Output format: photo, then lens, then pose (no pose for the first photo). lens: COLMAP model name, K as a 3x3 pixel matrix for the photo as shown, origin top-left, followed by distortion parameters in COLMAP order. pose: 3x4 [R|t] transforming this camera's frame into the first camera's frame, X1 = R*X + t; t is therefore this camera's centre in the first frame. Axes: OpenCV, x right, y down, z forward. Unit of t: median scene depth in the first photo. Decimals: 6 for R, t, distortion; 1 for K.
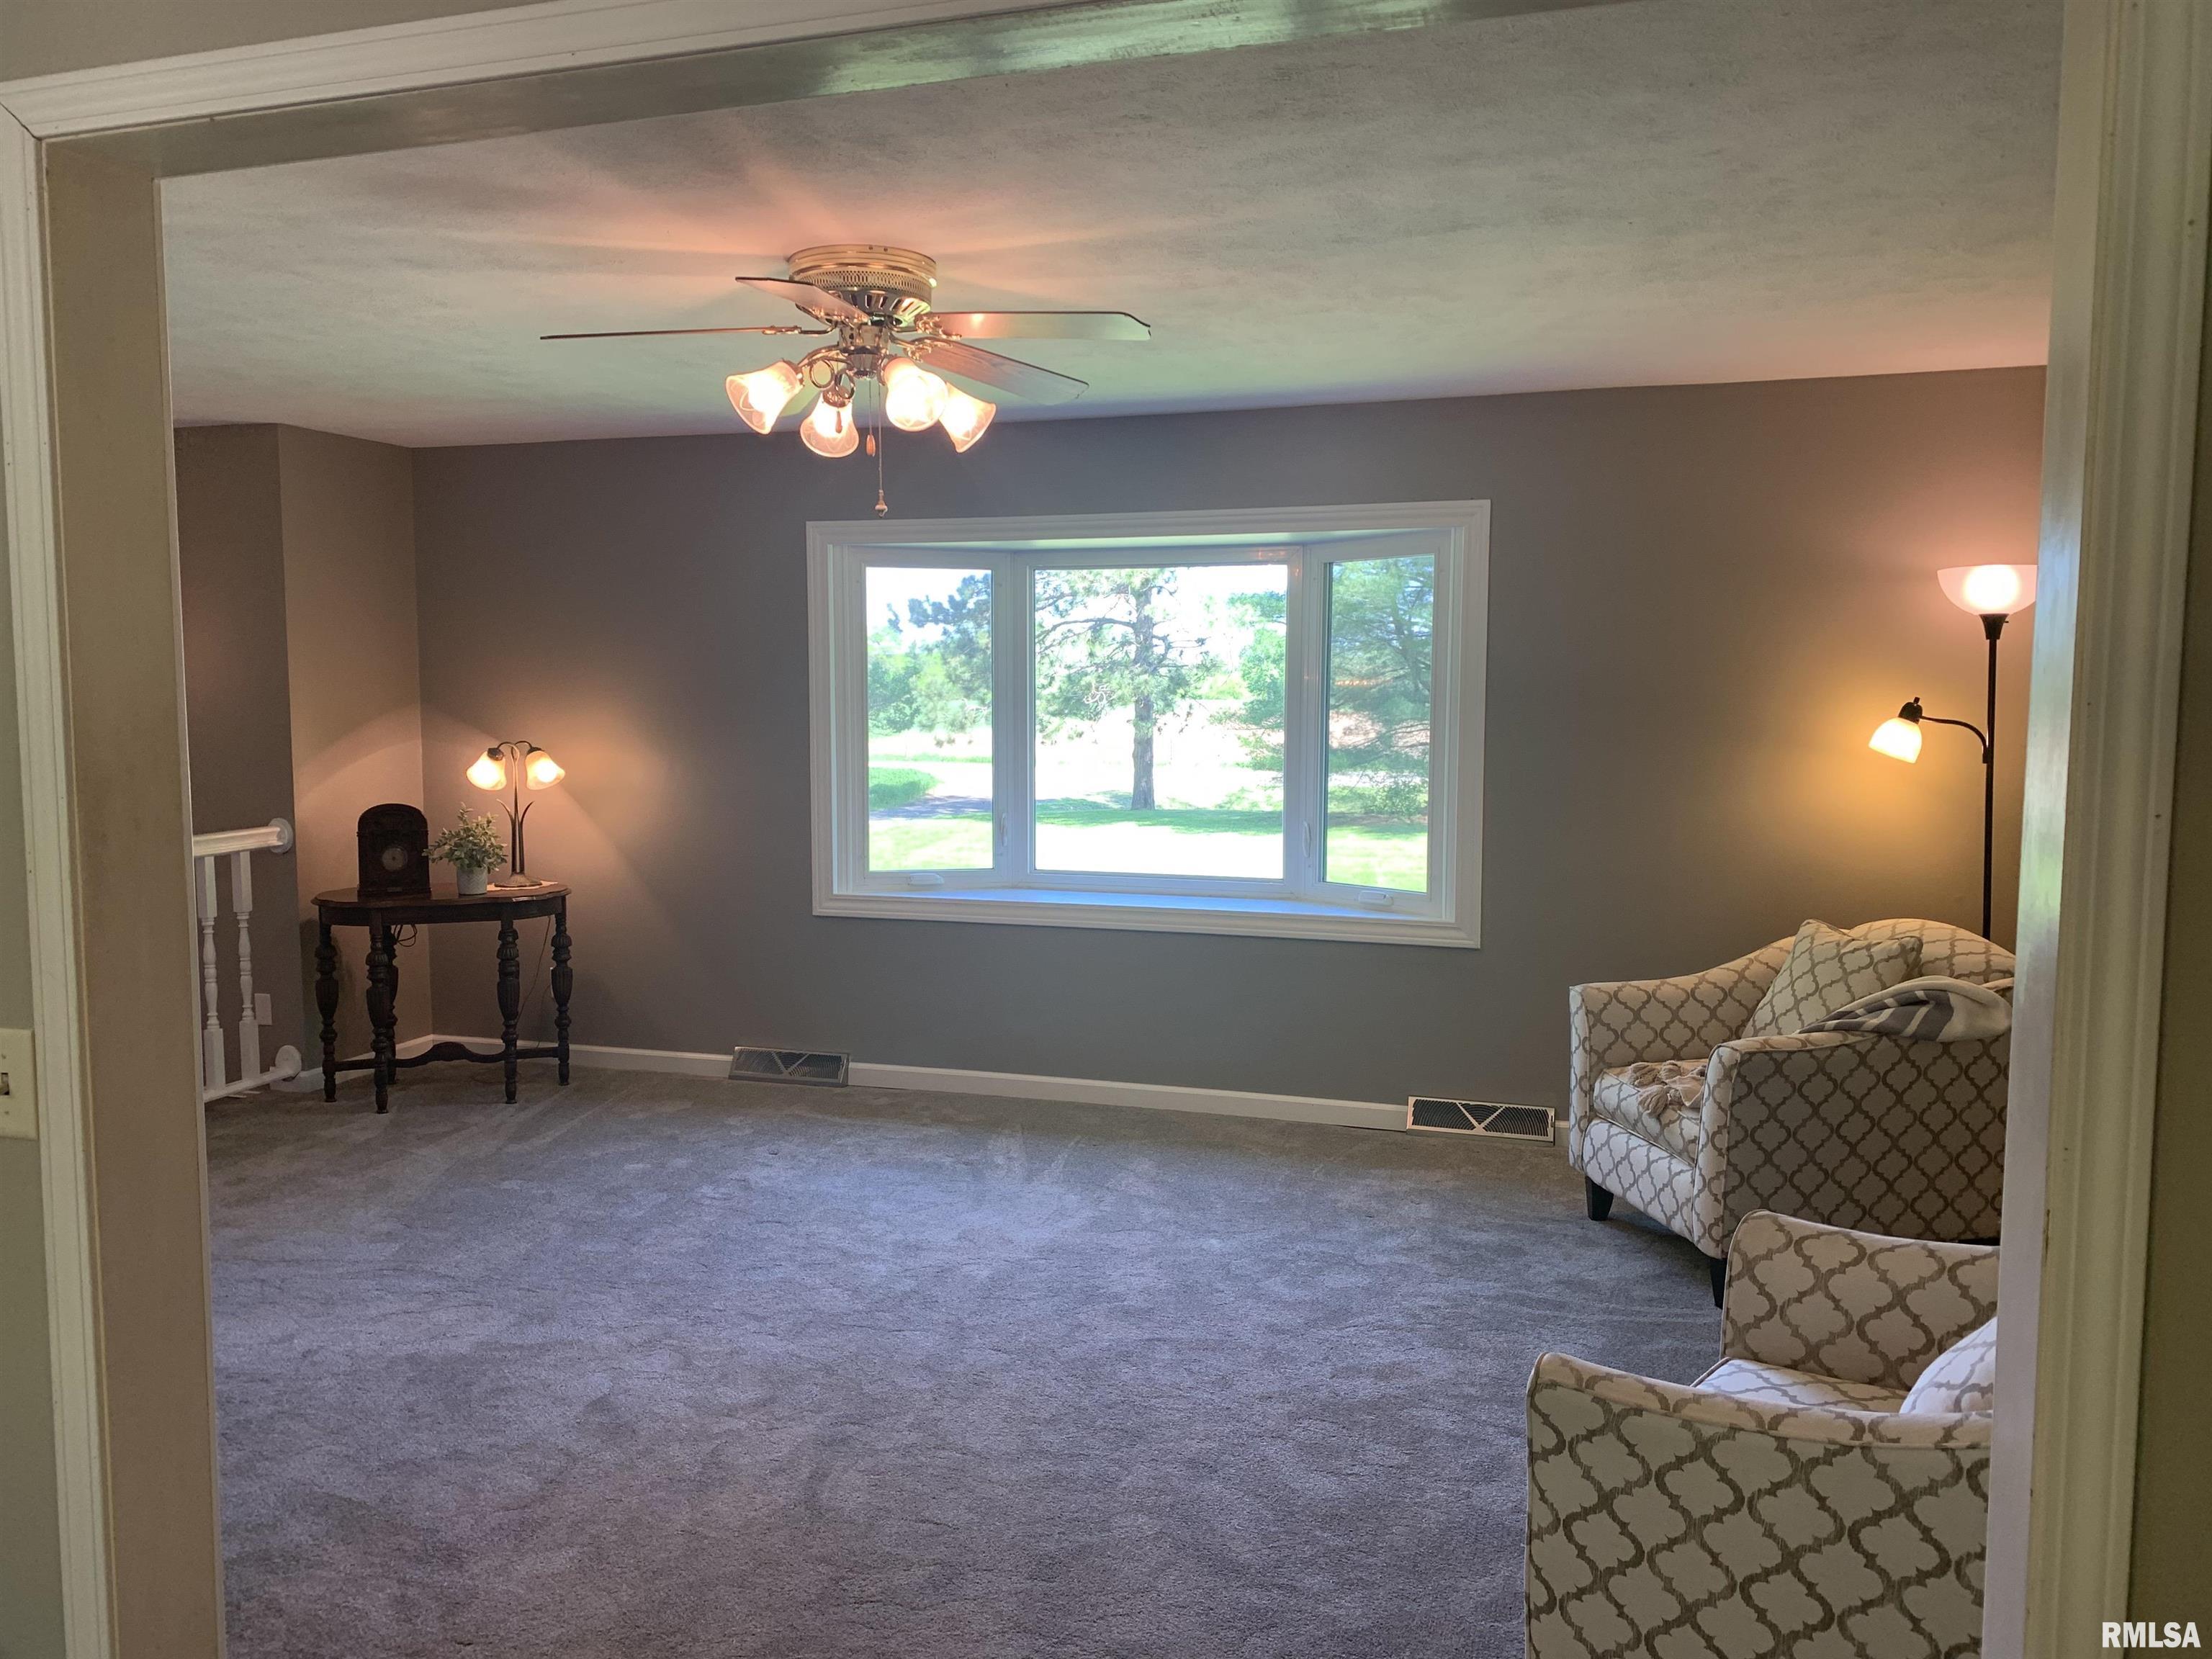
lens RADIAL K [[1709.0, 0, 1080.3], [0, 1709.0, 814.9], [0, 0, 1]] dist [-0.000402, -0.005775]
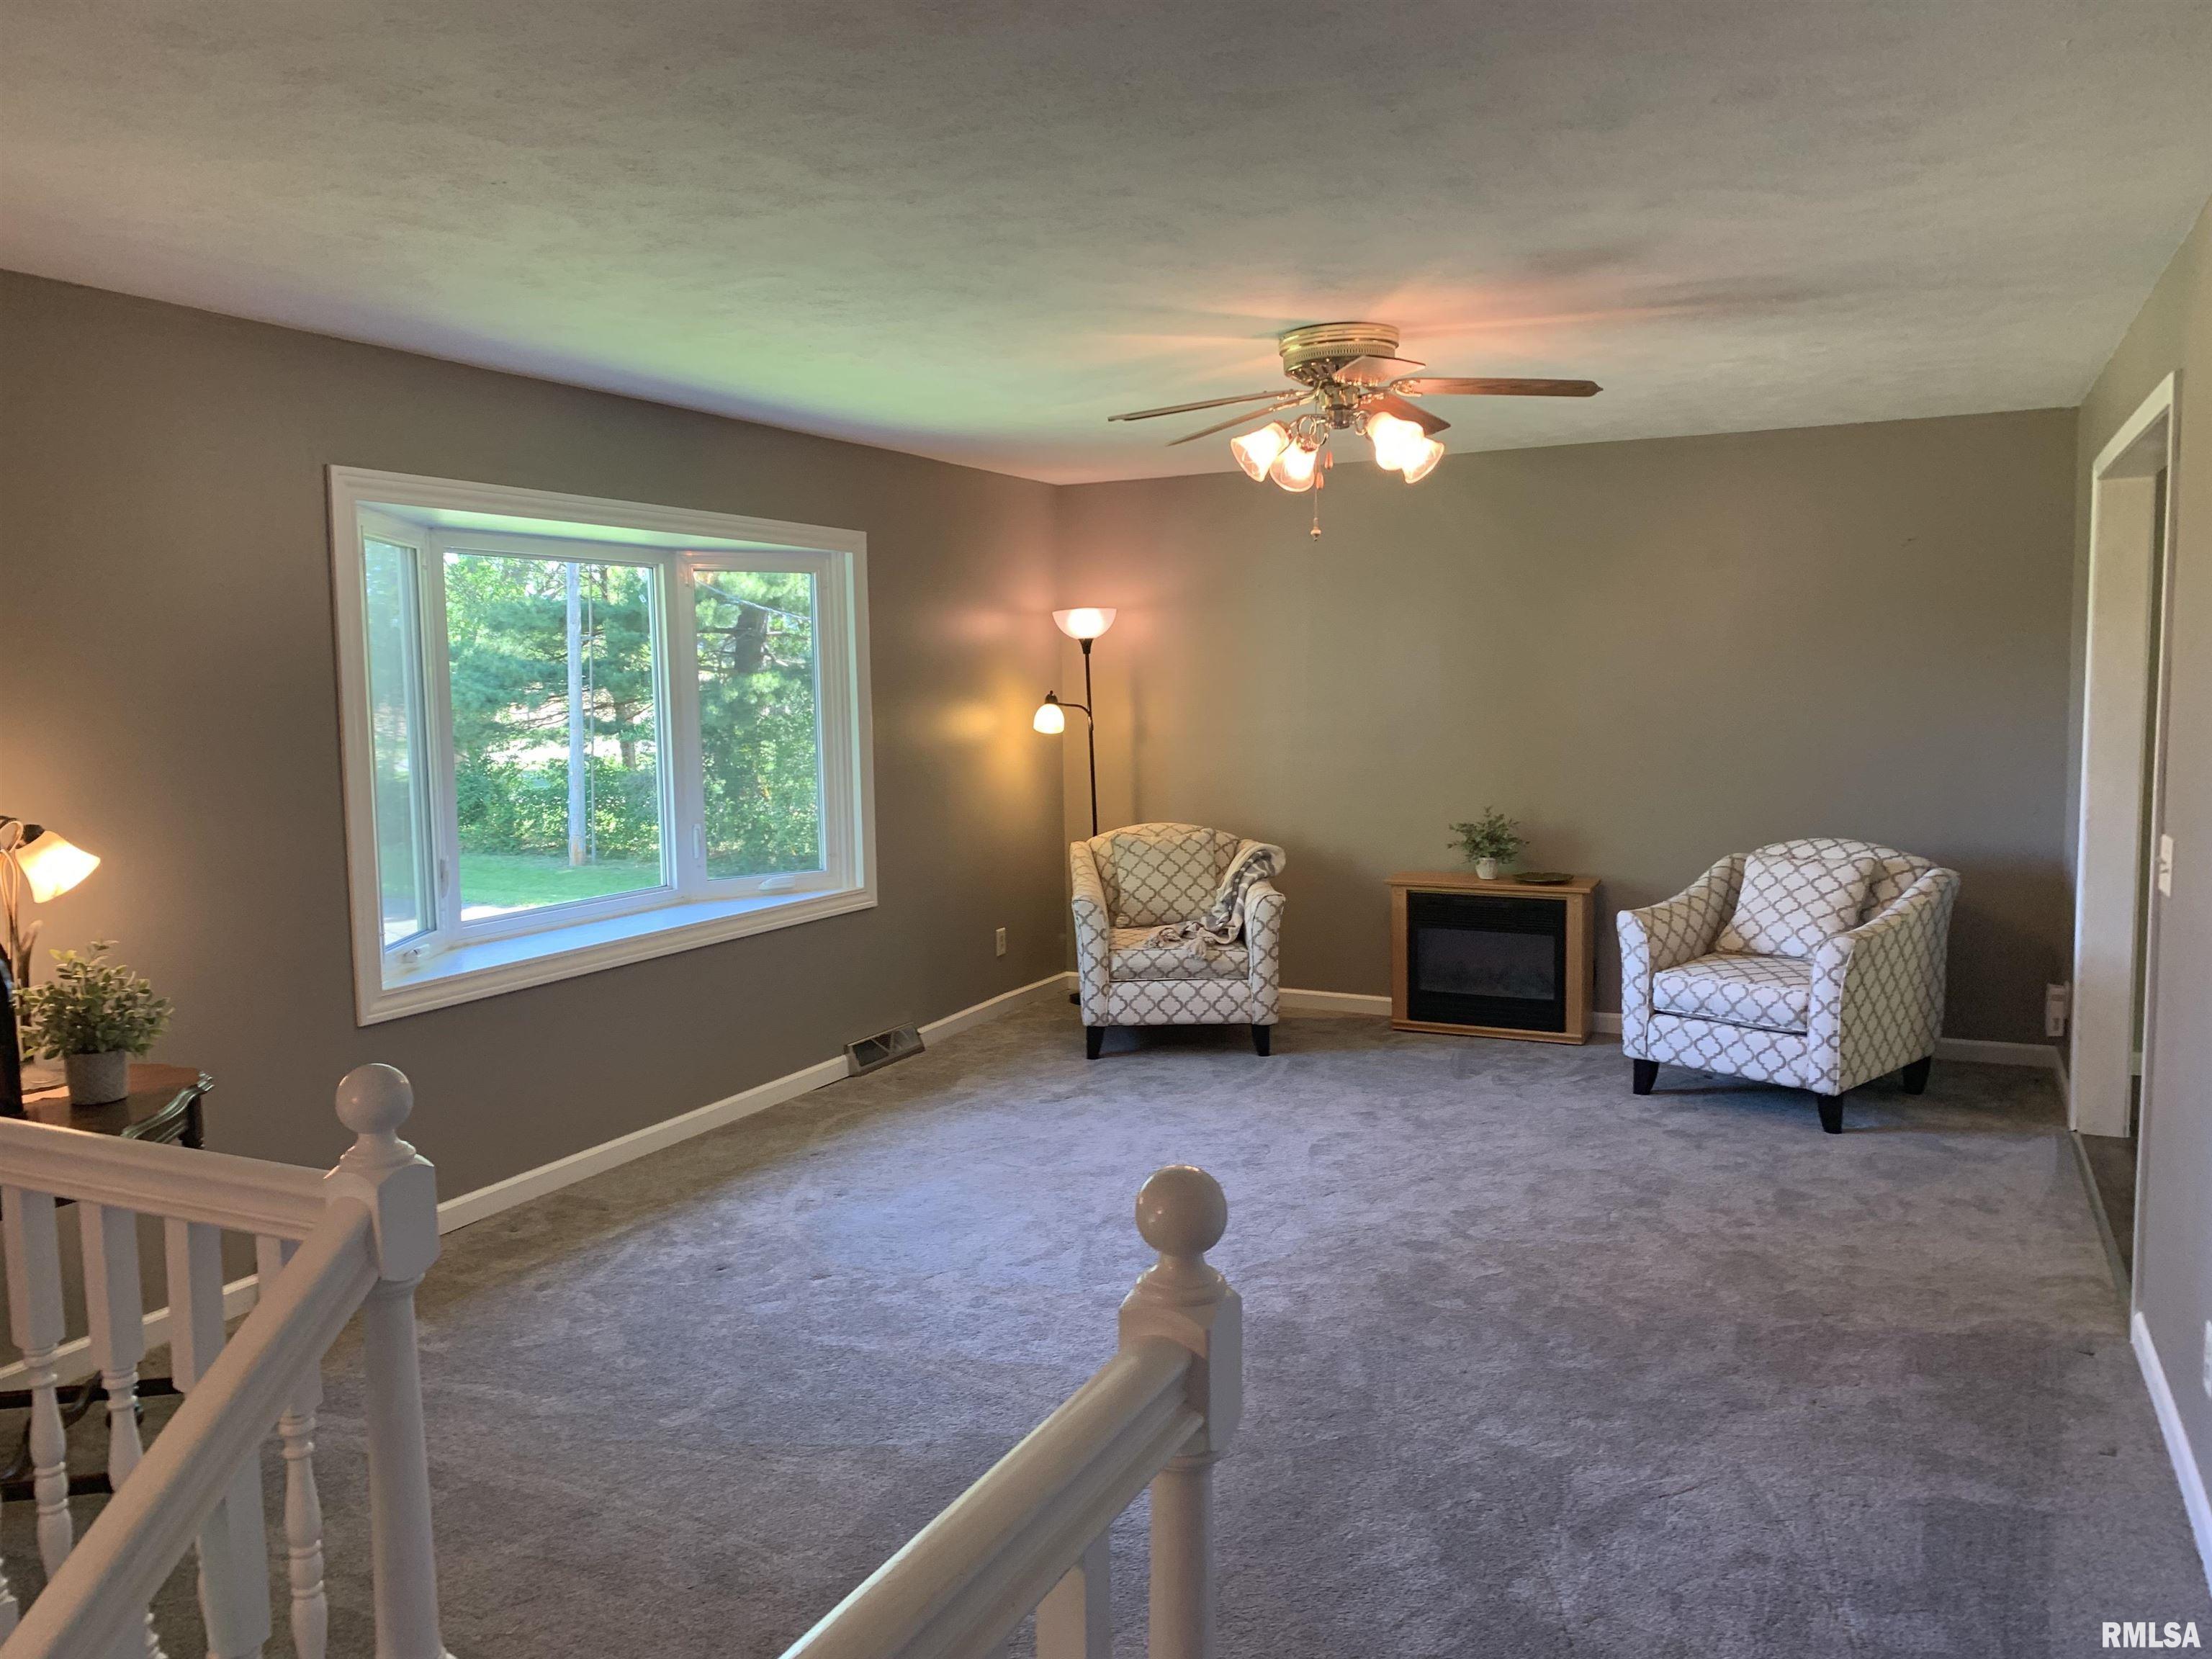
lens RADIAL K [[1665.2, 0, 1106.0], [0, 1665.2, 829.5], [0, 0, 1]] dist [0.004868, 0.000469]
pose [[0.128135, -0.095726, 0.987126, -0.829638], [0.098323, 0.991654, 0.083402, -0.052432], [-0.986871, 0.086370, 0.136477, 0.628920]]
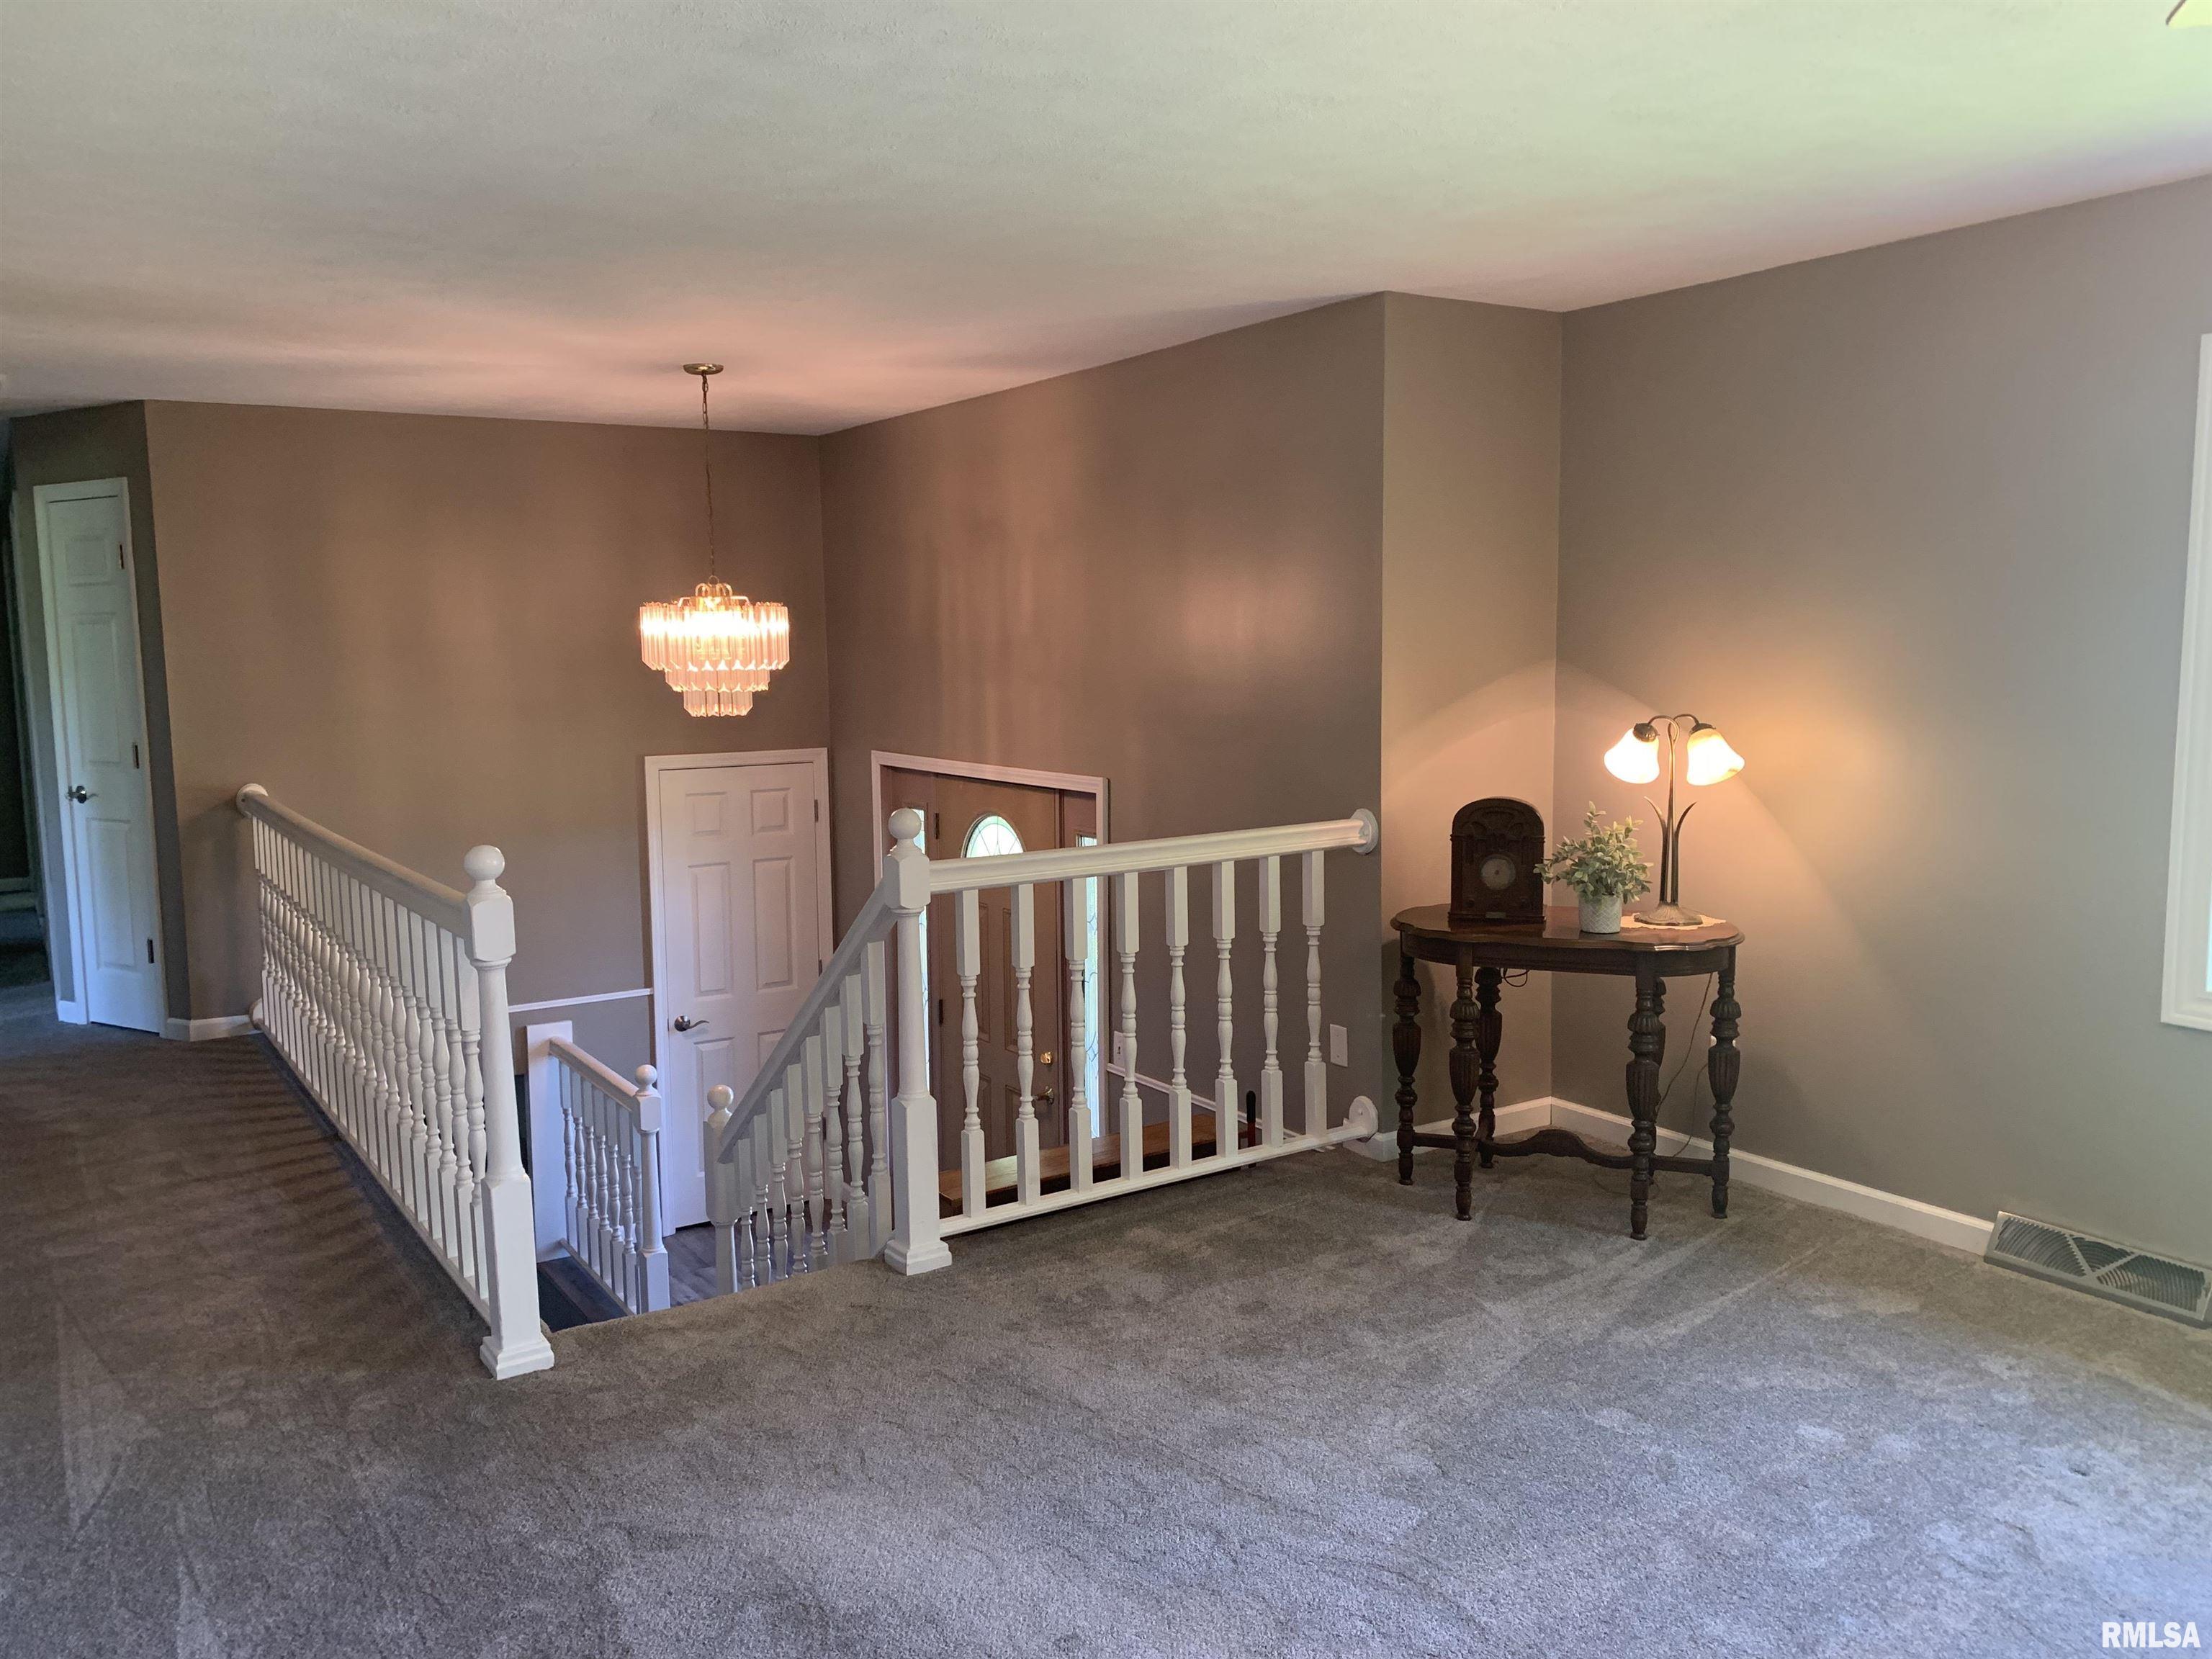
lens RADIAL K [[1709.0, 0, 1080.3], [0, 1709.0, 814.9], [0, 0, 1]] dist [-0.000402, -0.005775]
pose [[0.778196, 0.058043, -0.625333, -0.086271], [-0.038595, 0.998258, 0.044627, -0.025148], [0.626834, -0.010594, 0.779081, 0.323218]]
